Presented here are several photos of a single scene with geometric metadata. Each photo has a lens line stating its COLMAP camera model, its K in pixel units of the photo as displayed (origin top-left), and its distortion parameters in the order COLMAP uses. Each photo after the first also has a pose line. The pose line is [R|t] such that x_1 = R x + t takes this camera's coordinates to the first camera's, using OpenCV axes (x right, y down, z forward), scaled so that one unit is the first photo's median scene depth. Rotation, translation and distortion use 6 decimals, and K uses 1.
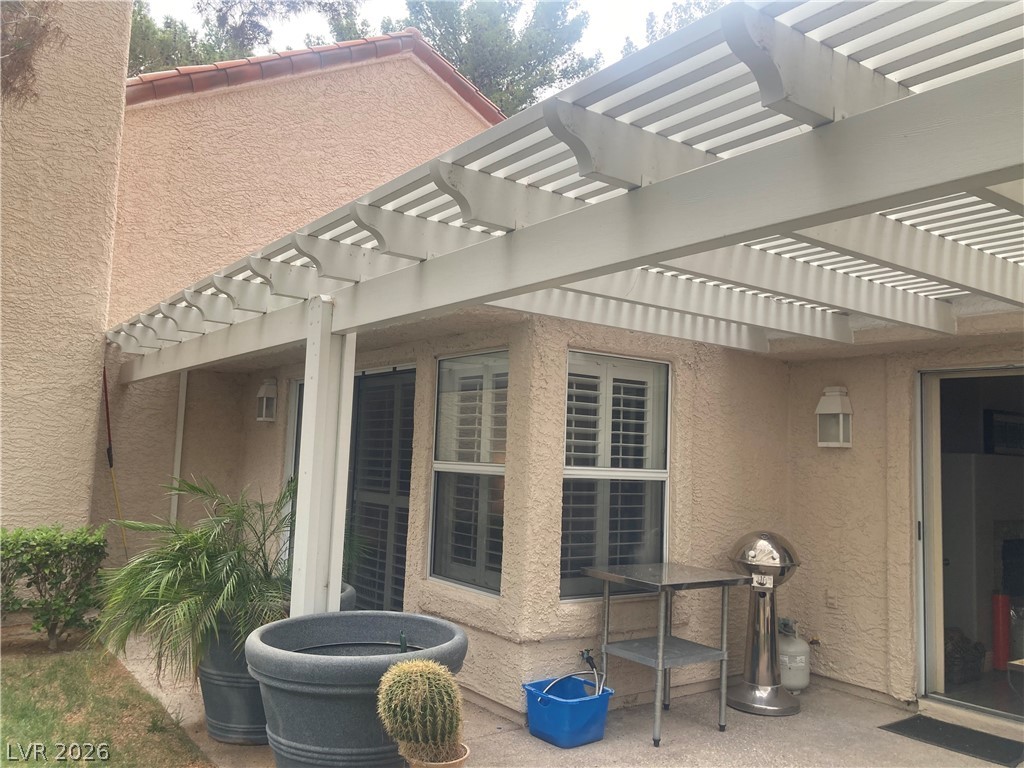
lens RADIAL K [[826.6, 0, 511.6], [0, 826.6, 366.3], [0, 0, 1]] dist [0.025068, -0.002179]
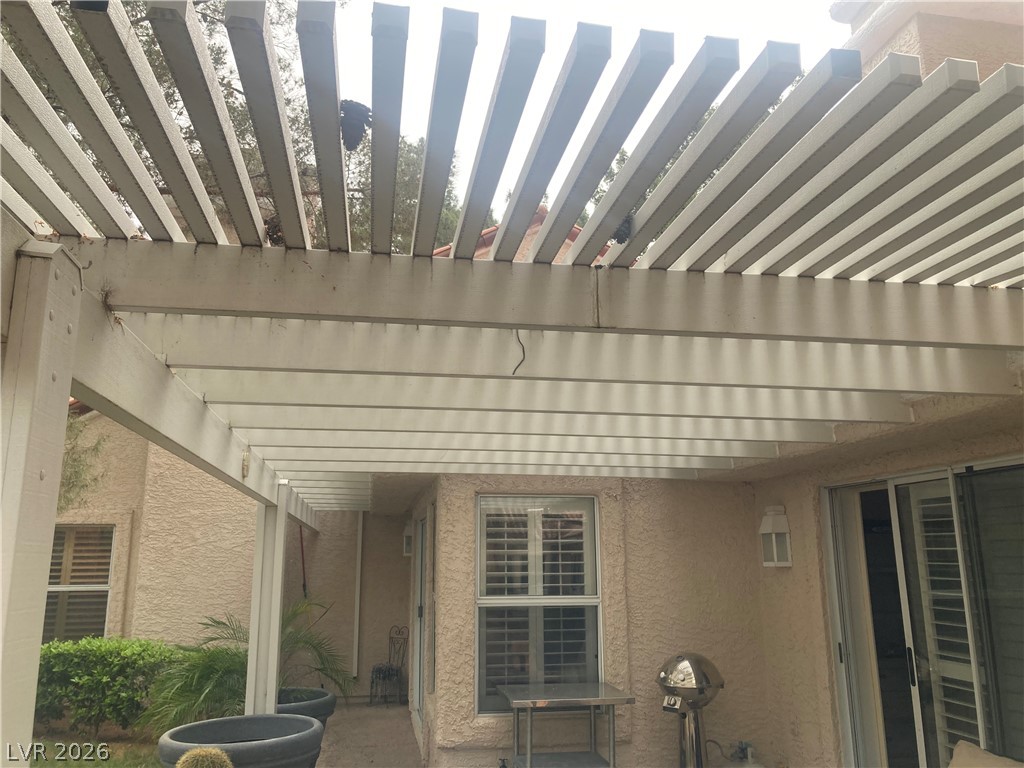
lens RADIAL K [[825.9, 0, 512.0], [0, 825.9, 384.0], [0, 0, 1]] dist [-0.009839, 0.004880]
pose [[0.893992, -0.133524, -0.427726, 0.600944], [0.084869, 0.987748, -0.130962, -0.018601], [0.439972, 0.080778, 0.894371, -0.050885]]
